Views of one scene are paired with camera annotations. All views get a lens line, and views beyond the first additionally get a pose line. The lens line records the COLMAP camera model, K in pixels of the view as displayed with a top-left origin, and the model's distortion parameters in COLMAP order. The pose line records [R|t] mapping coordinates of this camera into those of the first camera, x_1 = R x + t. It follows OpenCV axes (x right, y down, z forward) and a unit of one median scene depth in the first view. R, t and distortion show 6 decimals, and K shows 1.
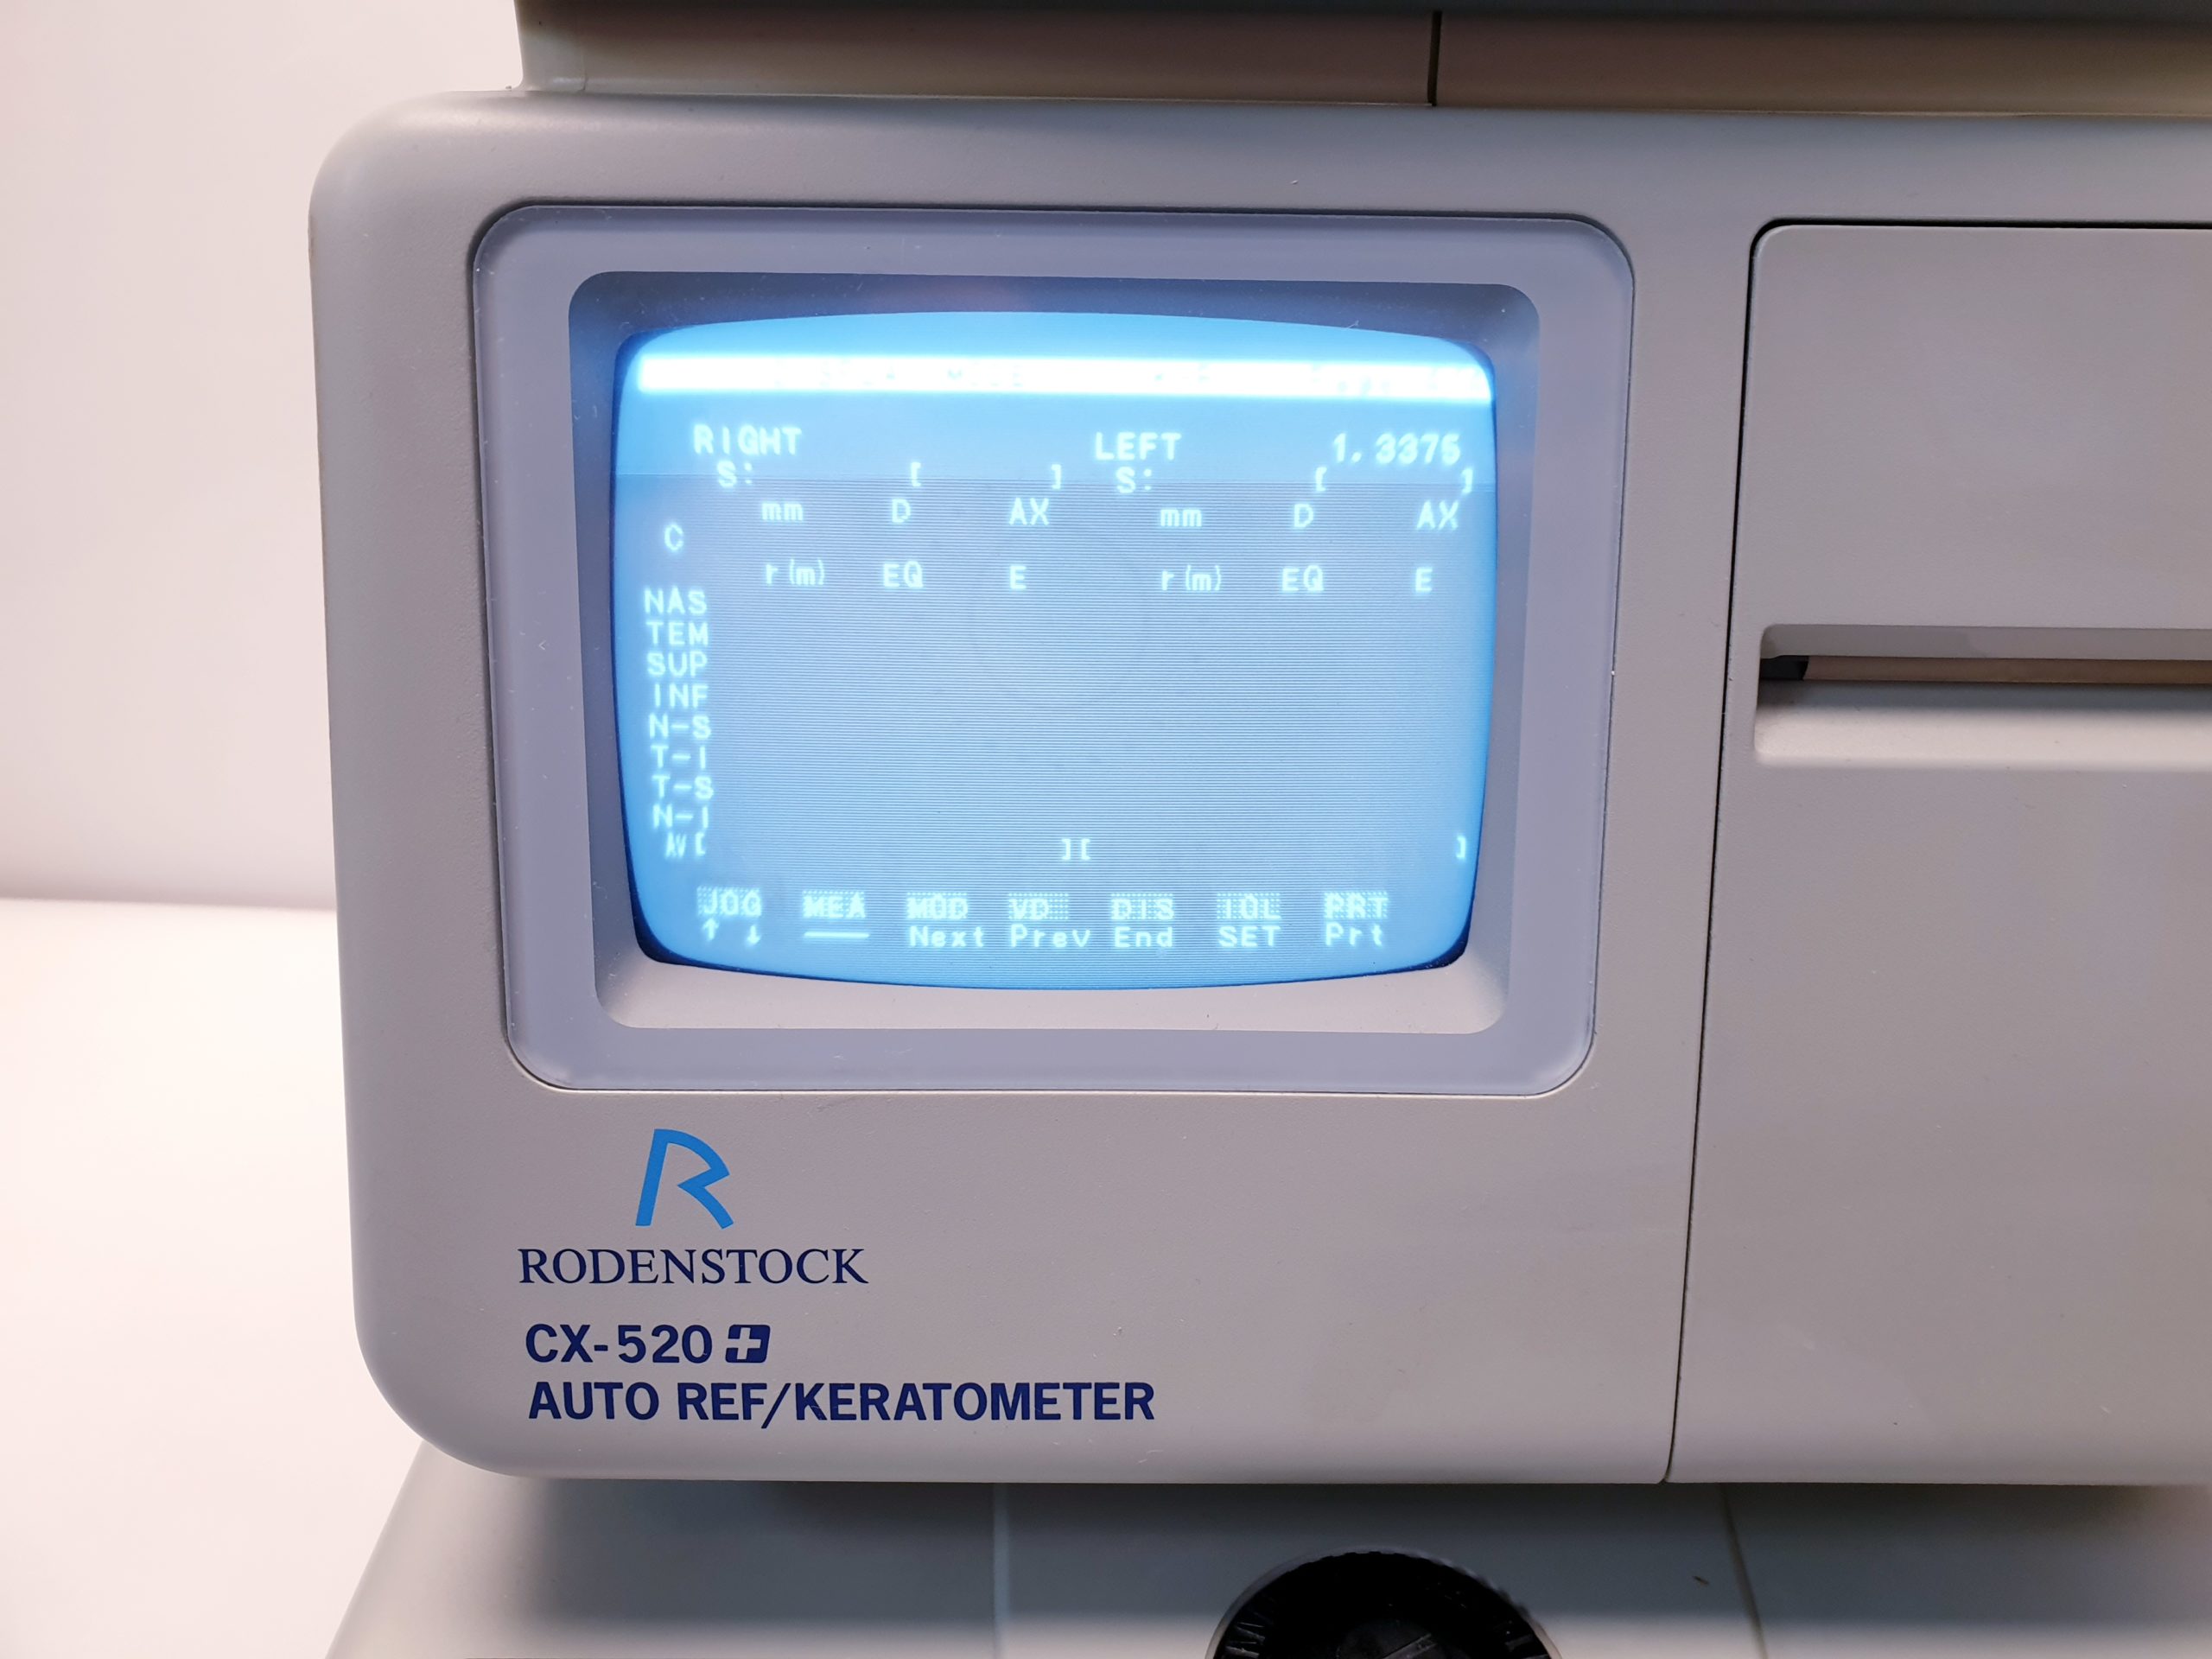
lens RADIAL K [[1754.5, 0, 1137.9], [0, 1754.5, 773.1], [0, 0, 1]] dist [0.134683, -0.450694]
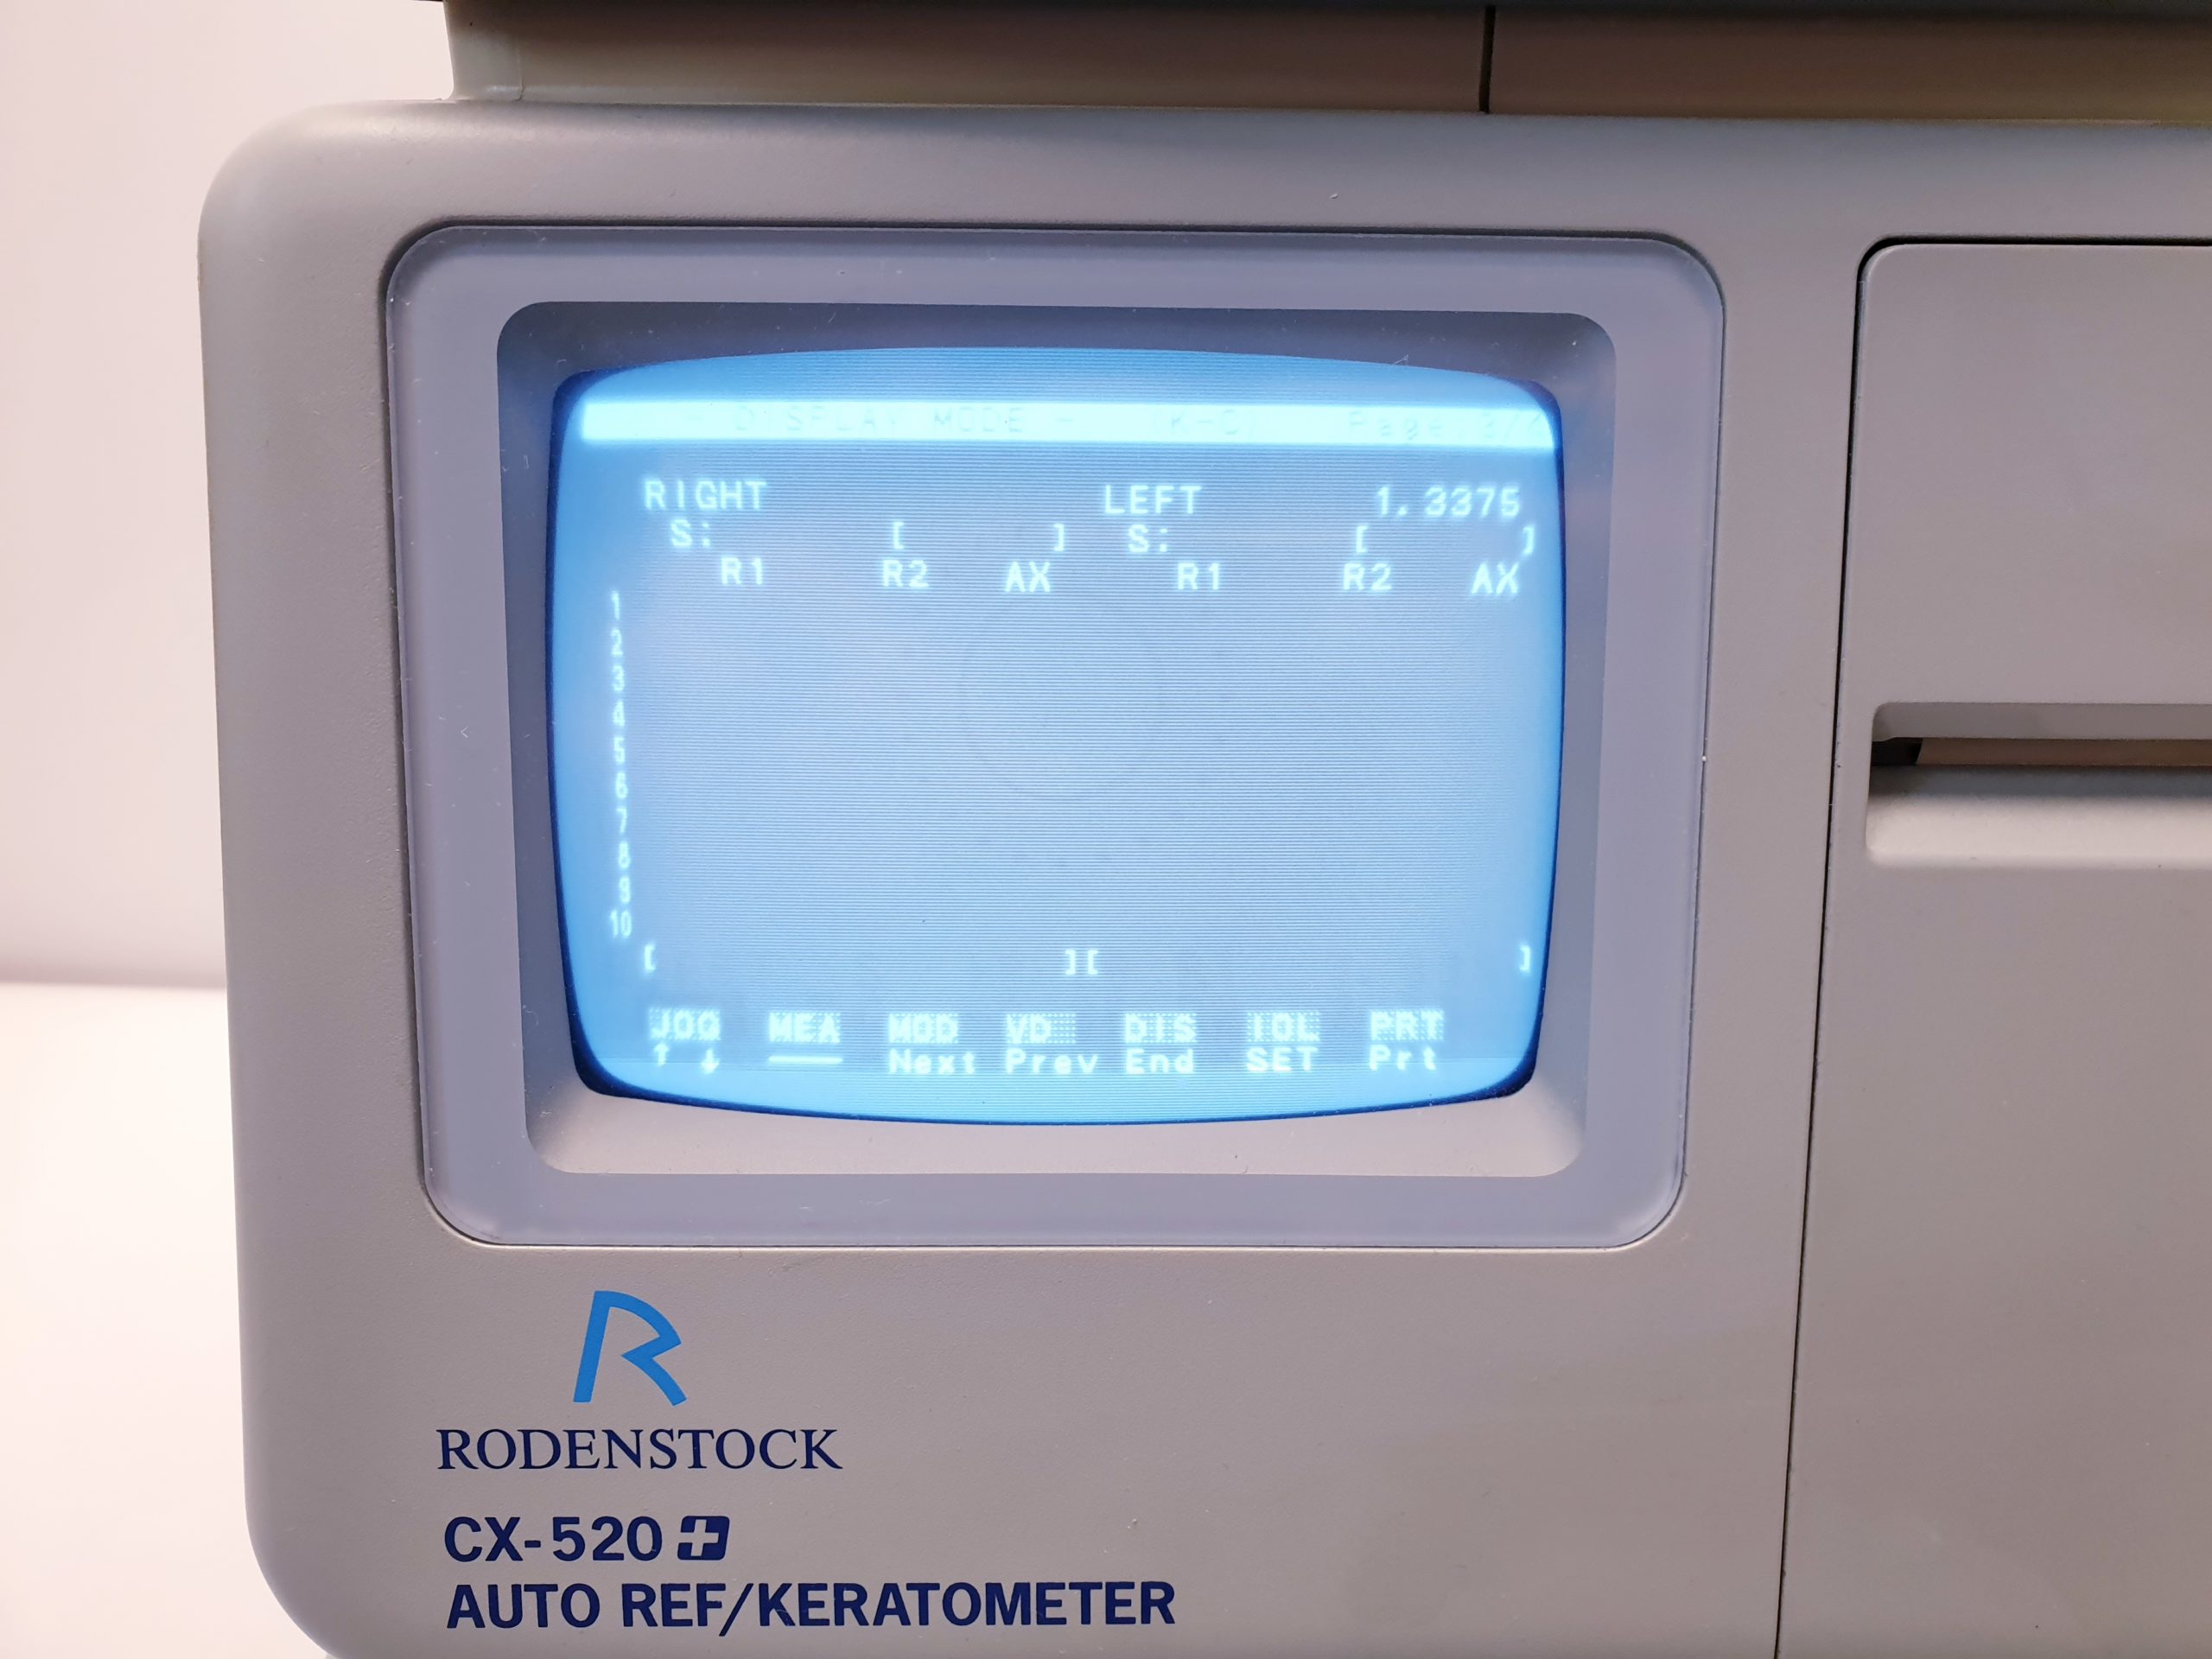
lens RADIAL K [[1711.1, 0, 1139.6], [0, 1711.1, 769.3], [0, 0, 1]] dist [-0.010326, -0.000467]
pose [[0.999994, -0.003223, 0.001393, -0.007854], [0.003270, 0.999380, -0.035066, -0.022018], [-0.001279, 0.035070, 0.999384, 0.156853]]
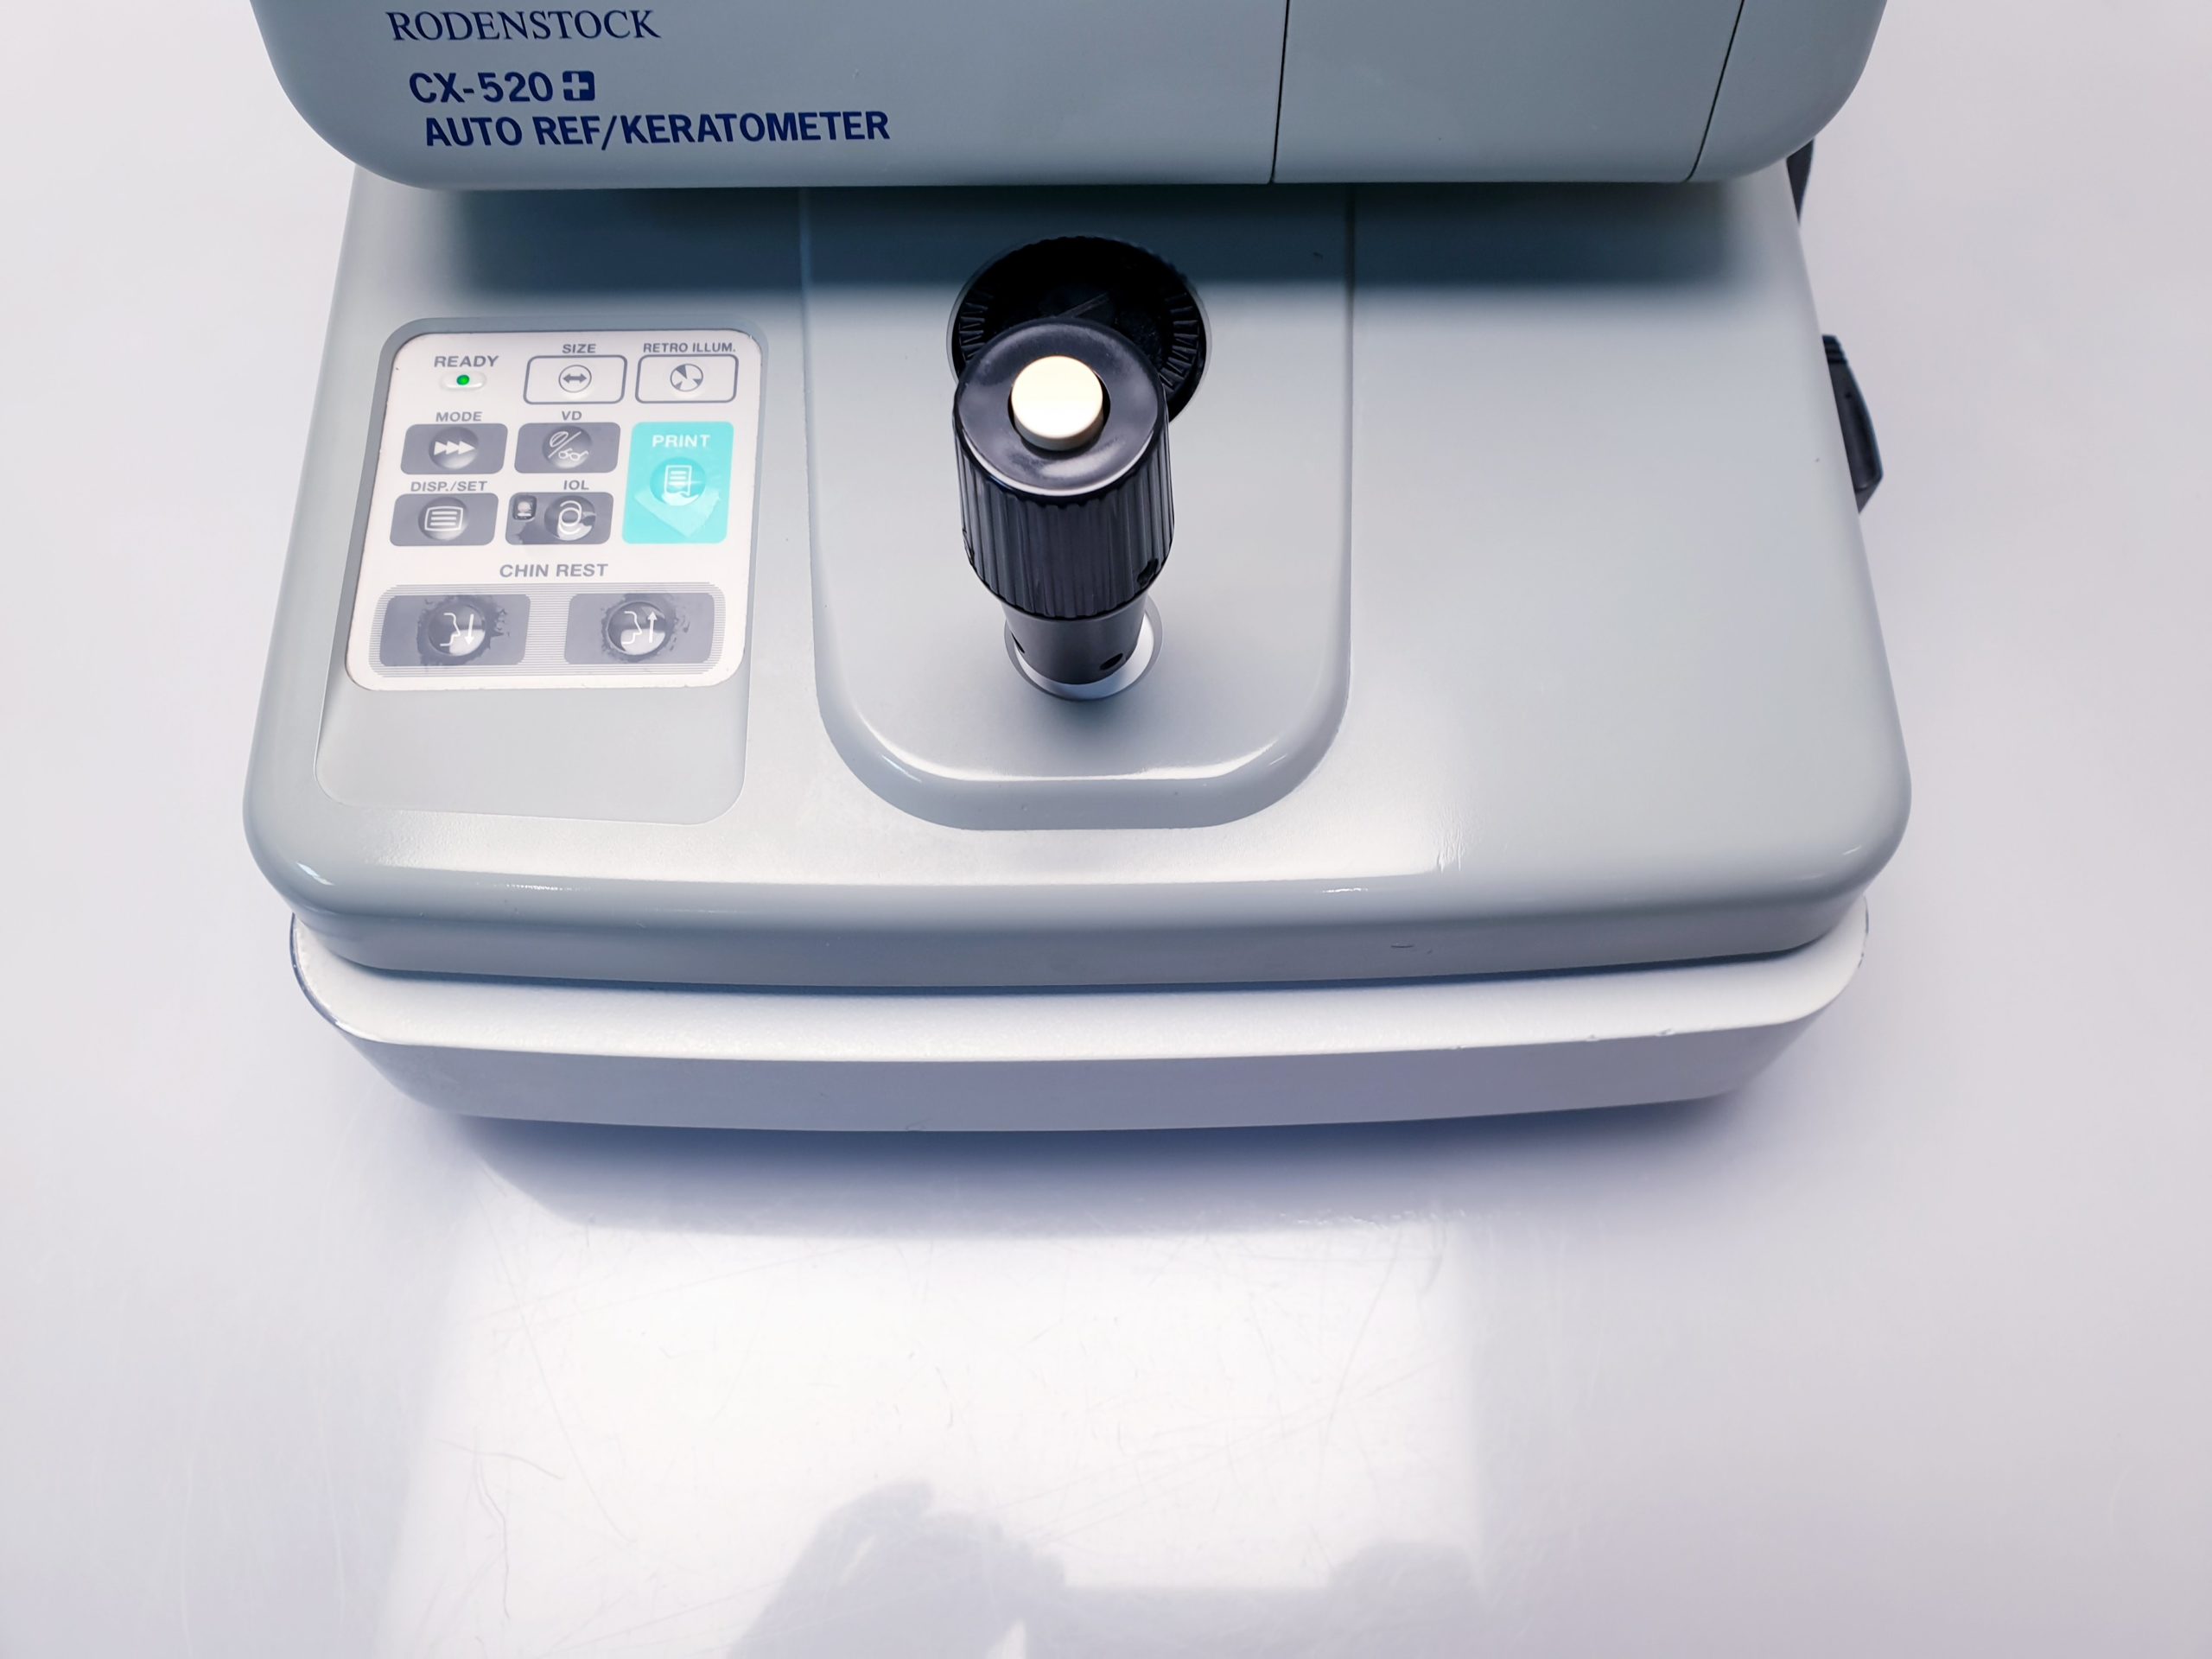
lens RADIAL K [[1804.5, 0, 1106.0], [0, 1804.5, 829.5], [0, 0, 1]] dist [-0.075171, 0.142032]
pose [[0.999746, -0.018337, 0.013136, 0.148726], [0.005398, 0.759926, 0.649987, -0.124719], [-0.021901, -0.649751, 0.759831, -0.394456]]
